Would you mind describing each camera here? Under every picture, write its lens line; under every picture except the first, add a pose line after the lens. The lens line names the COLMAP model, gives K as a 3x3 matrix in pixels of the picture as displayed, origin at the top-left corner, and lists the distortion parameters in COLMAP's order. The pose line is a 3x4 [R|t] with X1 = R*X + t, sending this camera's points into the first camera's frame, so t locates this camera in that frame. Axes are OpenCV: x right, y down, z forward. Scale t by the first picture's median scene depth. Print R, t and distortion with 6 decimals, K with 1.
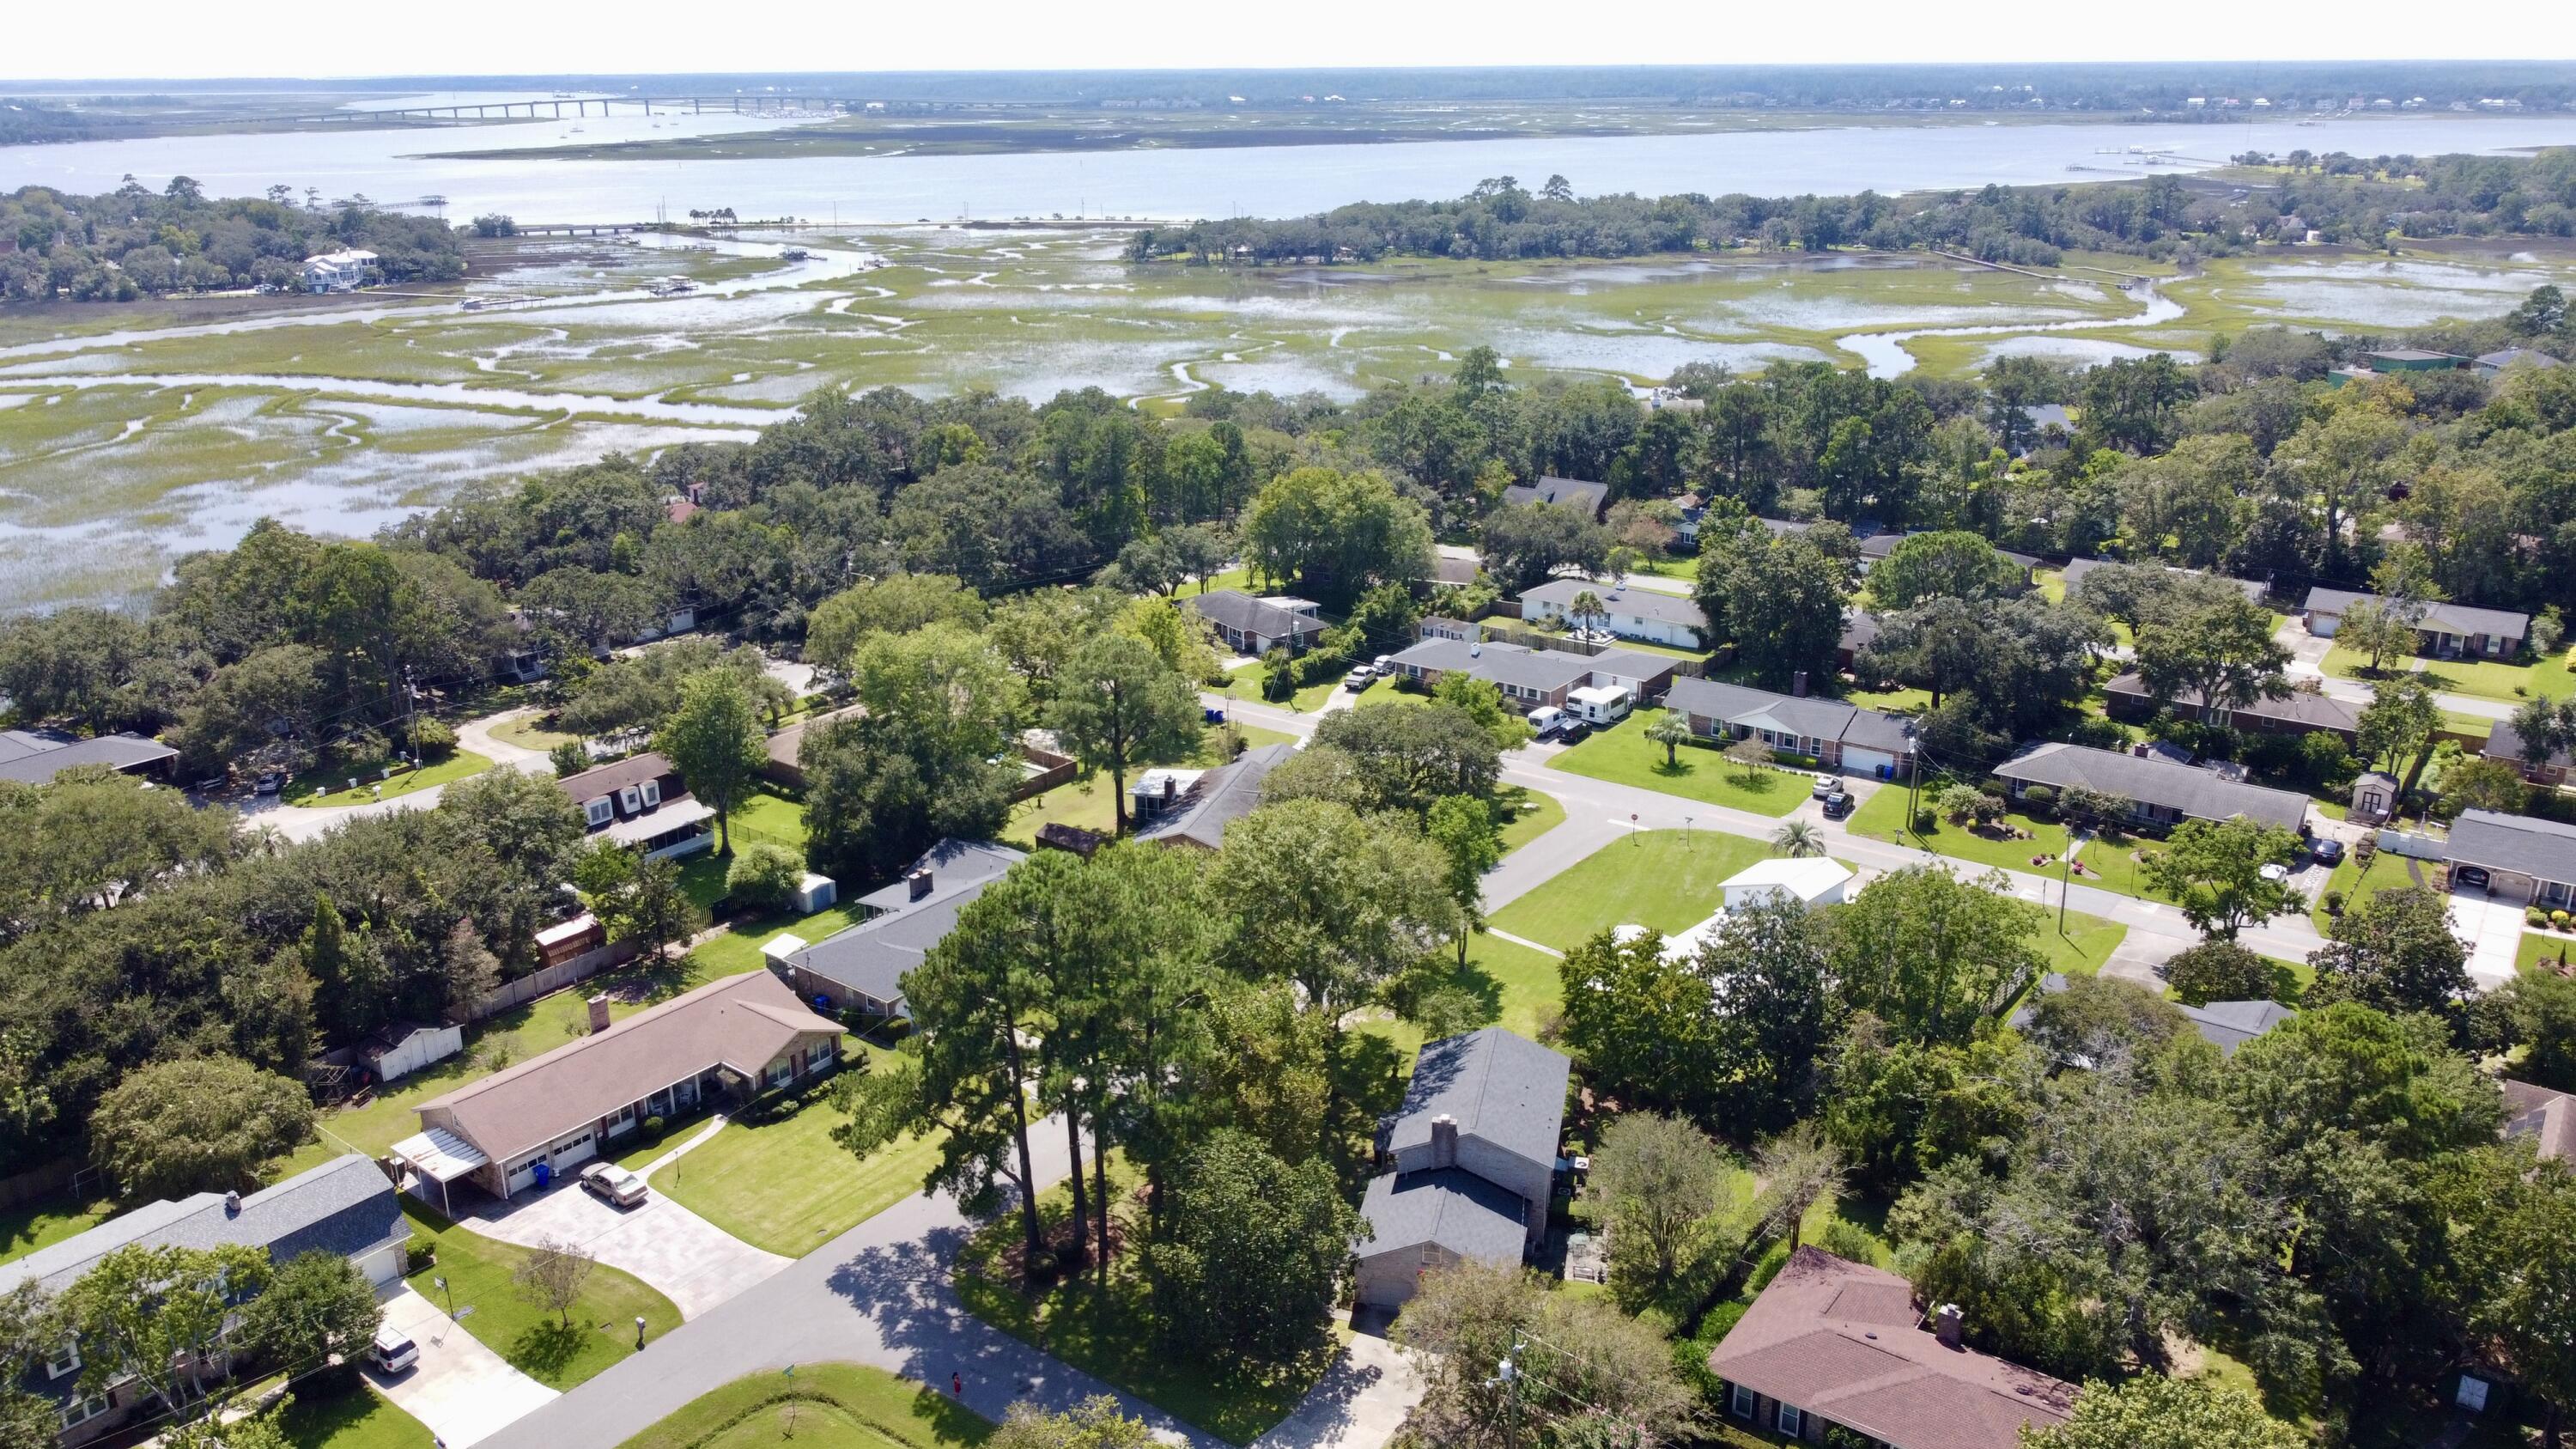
lens RADIAL K [[1961.8, 0, 1291.0], [0, 1961.8, 724.4], [0, 0, 1]] dist [-0.002313, 0.001364]
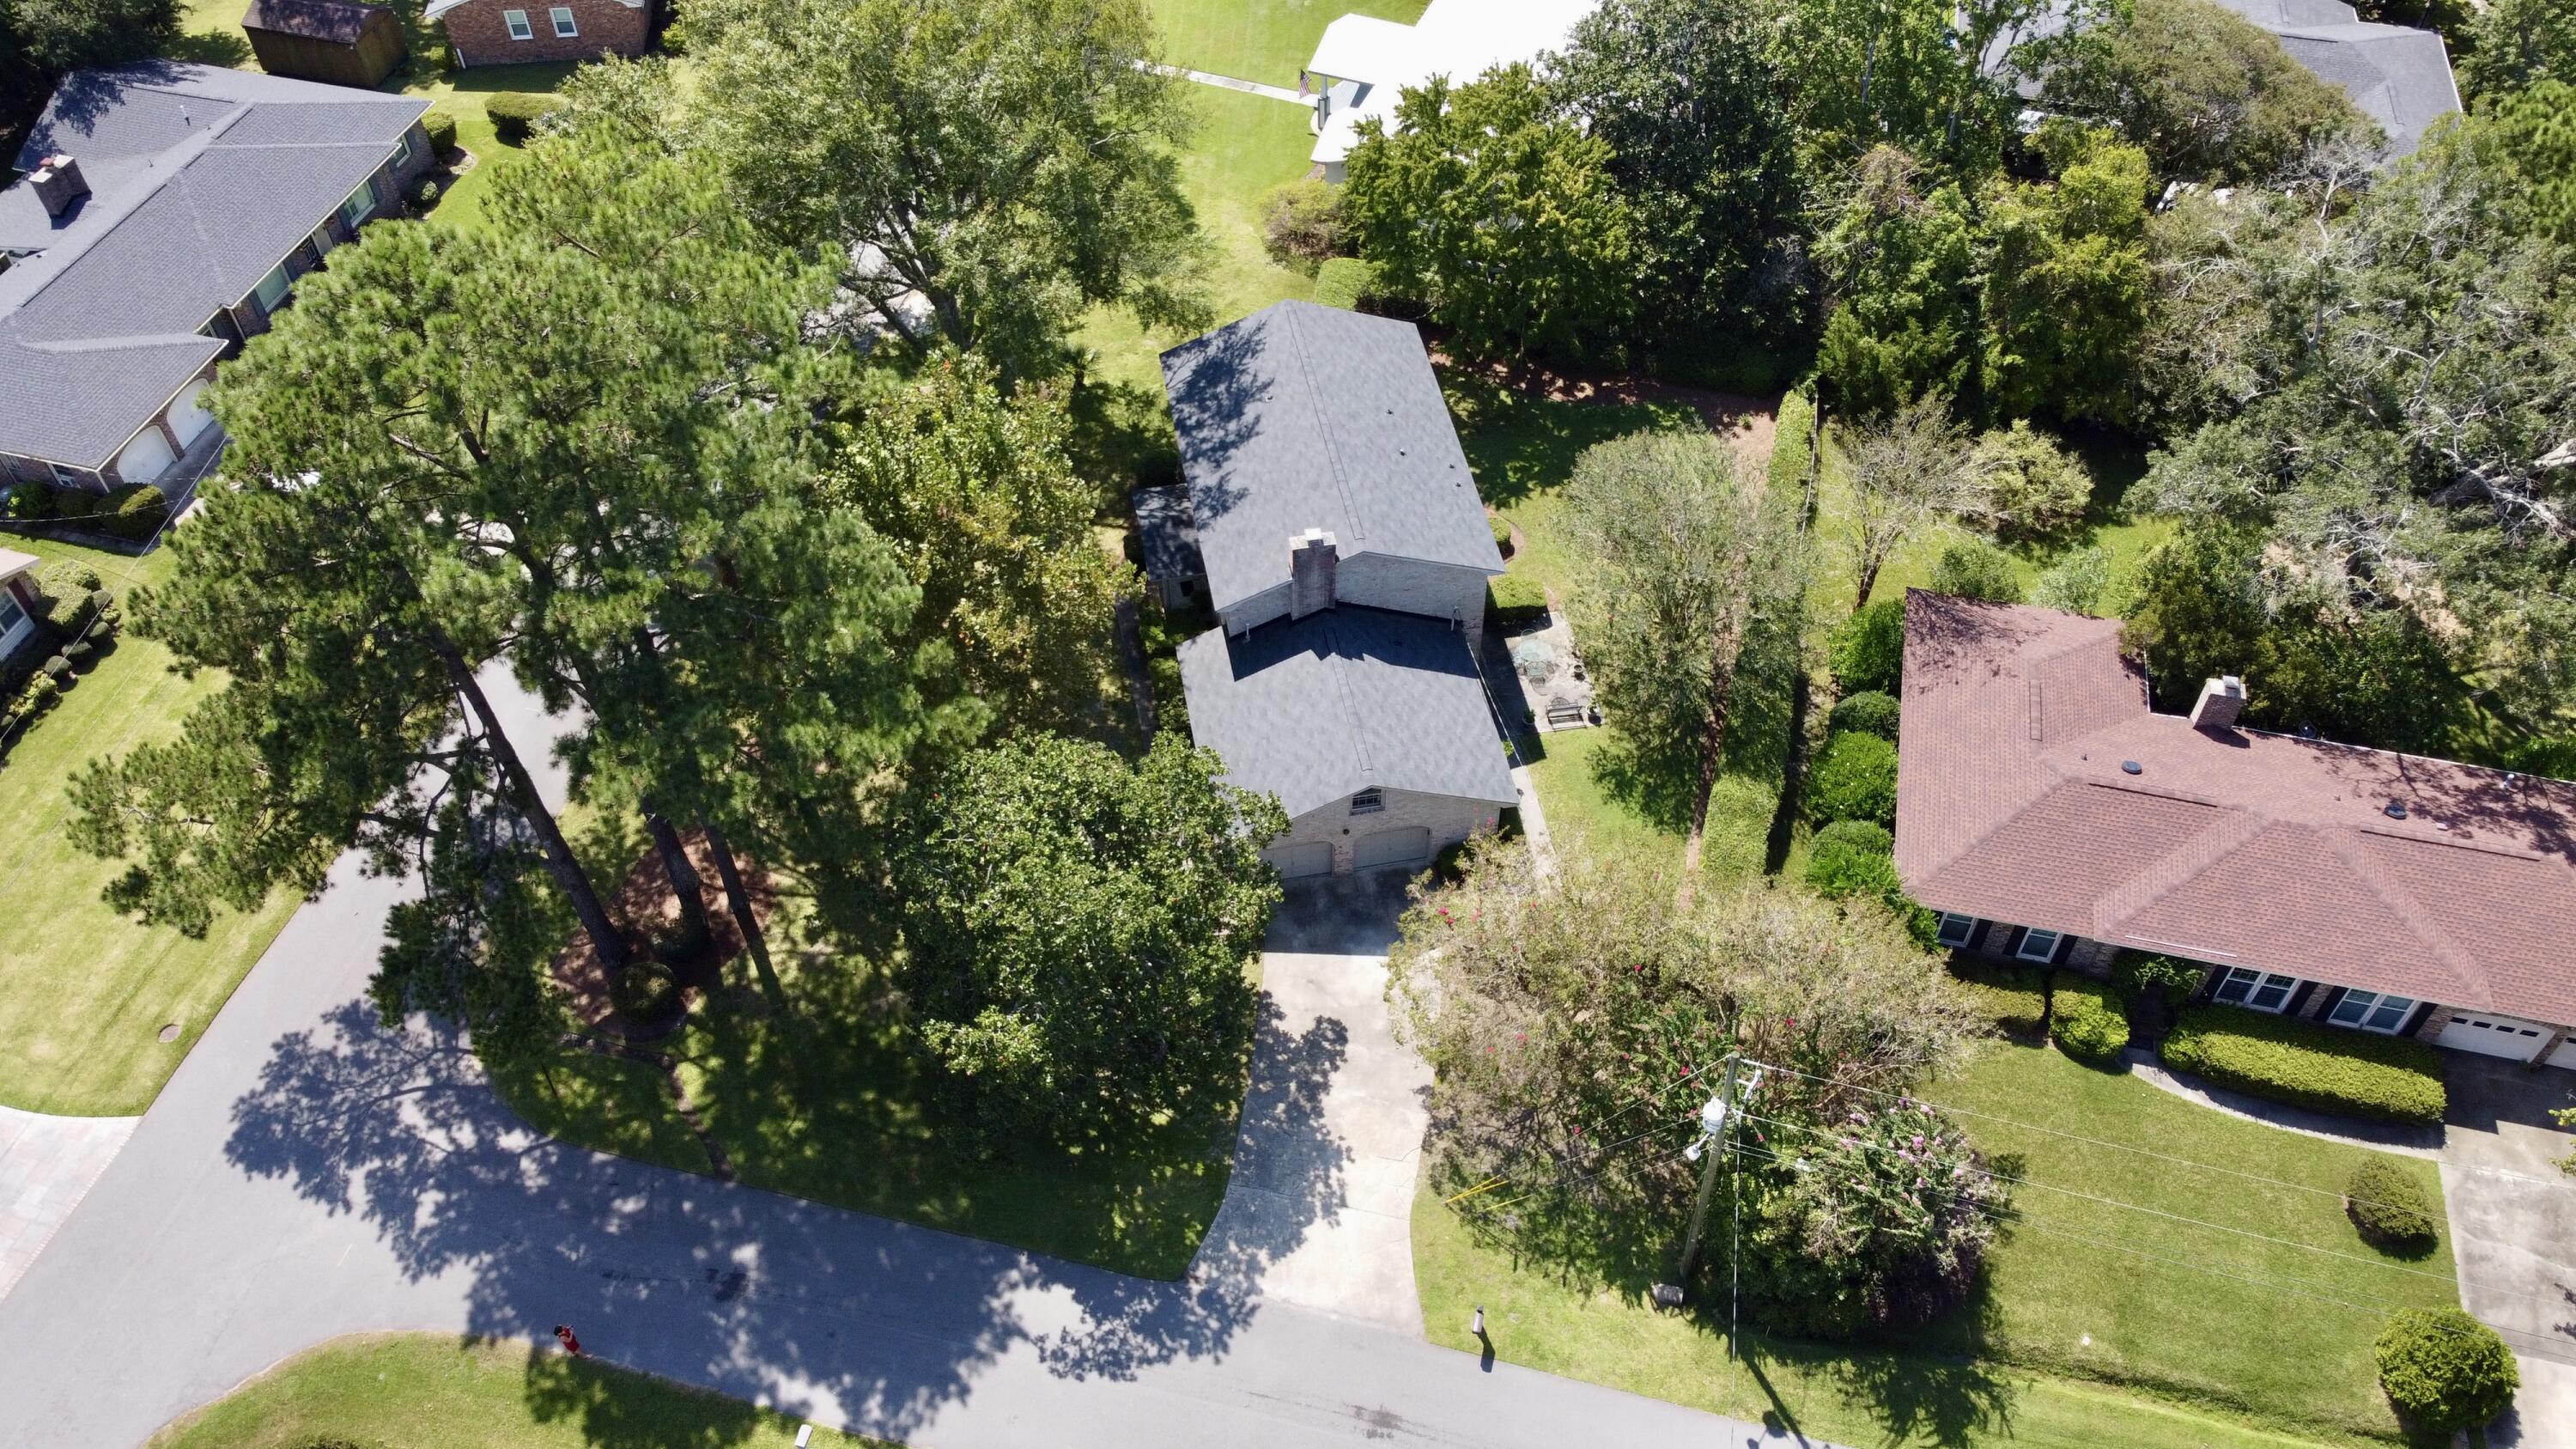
lens RADIAL K [[1961.8, 0, 1292.6], [0, 1961.8, 719.2], [0, 0, 1]] dist [-0.002313, 0.001364]
pose [[0.924493, -0.284186, 0.254071, -0.051748], [0.121526, 0.851445, 0.510169, -0.022045], [-0.361310, -0.440771, 0.821691, 0.346856]]
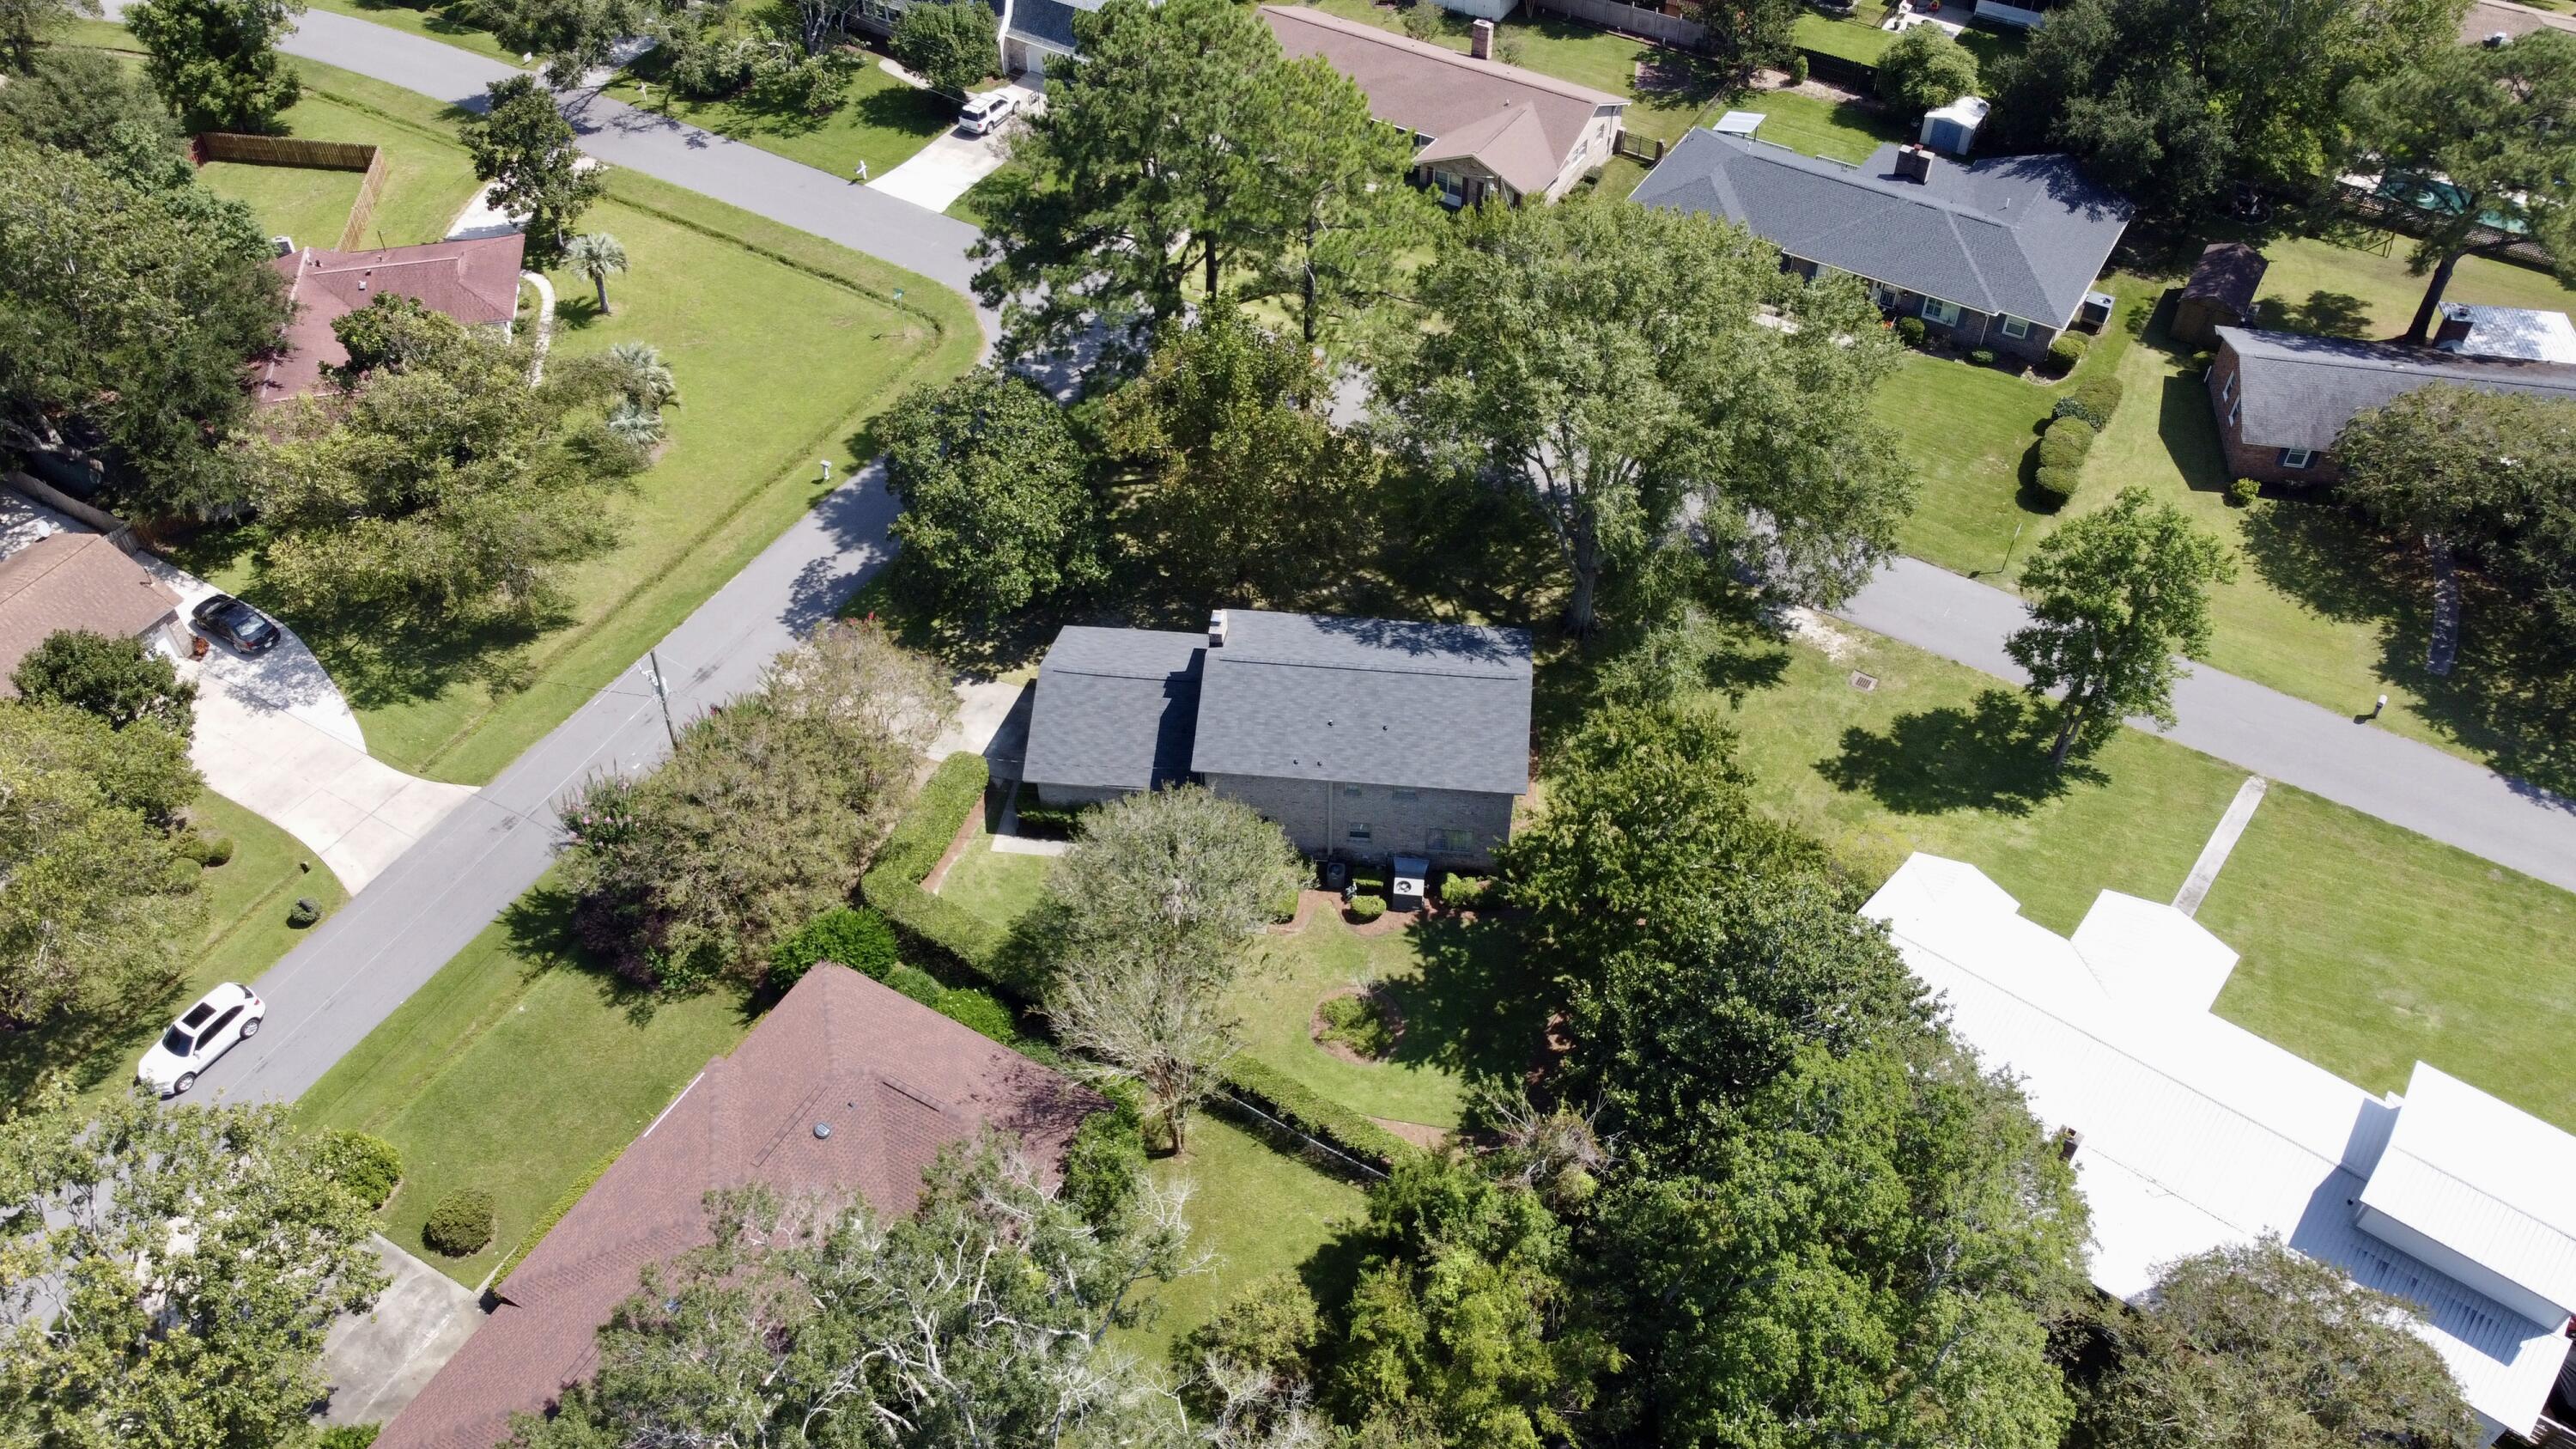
lens RADIAL K [[1961.8, 0, 1286.5], [0, 1961.8, 708.1], [0, 0, 1]] dist [-0.002313, 0.001364]
pose [[0.100534, 0.709526, -0.697471, 0.392612], [-0.312486, 0.688066, 0.654917, -0.164741], [0.944587, 0.152108, 0.290891, 0.534107]]
